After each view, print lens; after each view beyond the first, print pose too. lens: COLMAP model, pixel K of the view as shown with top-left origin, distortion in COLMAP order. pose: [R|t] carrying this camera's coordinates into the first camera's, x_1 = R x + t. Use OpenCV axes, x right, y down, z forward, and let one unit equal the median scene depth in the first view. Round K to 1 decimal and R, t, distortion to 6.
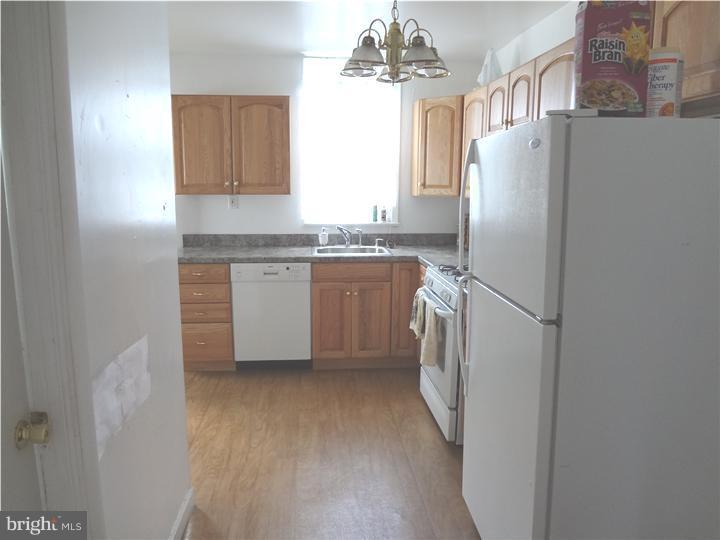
lens RADIAL K [[532.5, 0, 357.5], [0, 532.5, 270.7], [0, 0, 1]] dist [-0.053661, 0.011577]
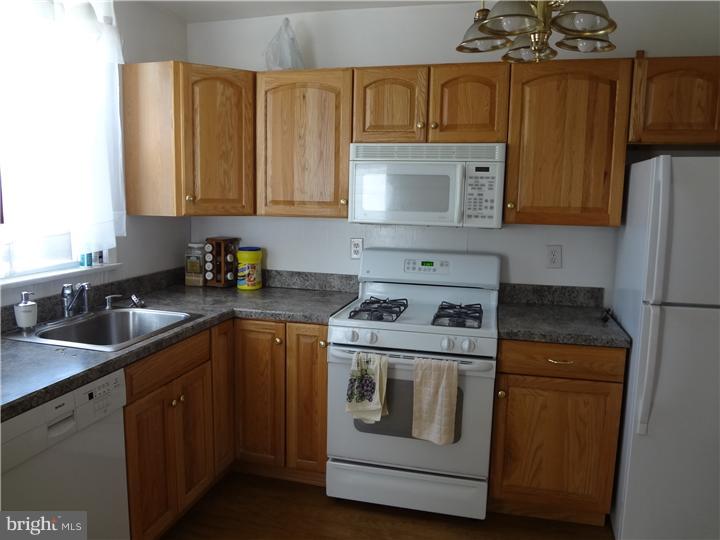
lens RADIAL K [[532.5, 0, 359.7], [0, 532.5, 269.1], [0, 0, 1]] dist [-0.053661, 0.011577]
pose [[0.334103, -0.126802, 0.933968, -0.423894], [0.143049, 0.986252, 0.082728, -0.104755], [-0.931618, 0.105964, 0.347649, 0.619336]]
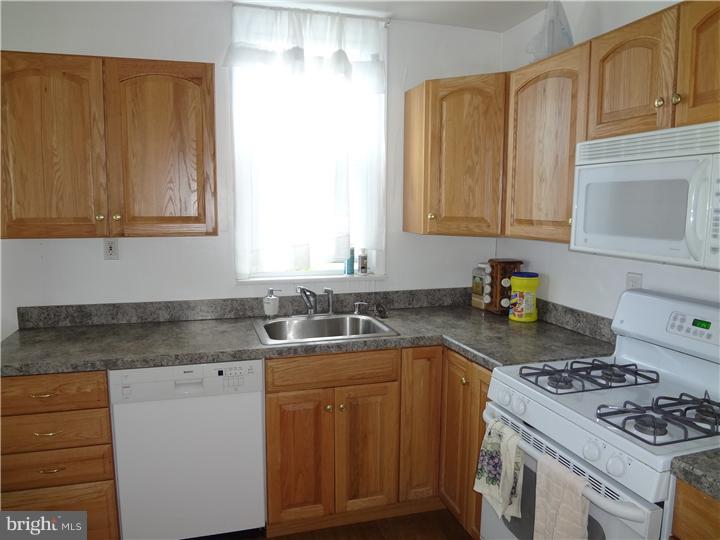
lens RADIAL K [[532.5, 0, 358.9], [0, 532.5, 270.4], [0, 0, 1]] dist [-0.053661, 0.011577]
pose [[0.979279, -0.028138, 0.200552, -0.094730], [0.038004, 0.998241, -0.045514, -0.075680], [-0.198918, 0.052193, 0.978625, 0.422812]]
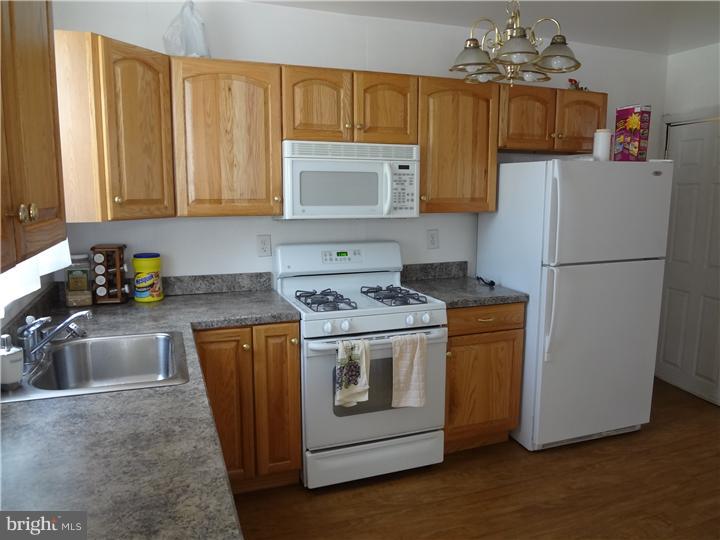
lens RADIAL K [[532.5, 0, 357.4], [0, 532.5, 269.1], [0, 0, 1]] dist [-0.053661, 0.011577]
pose [[-0.262188, -0.145192, 0.954032, -0.468988], [0.161656, 0.968039, 0.191750, -0.161223], [-0.951380, 0.204499, -0.230337, 0.934353]]
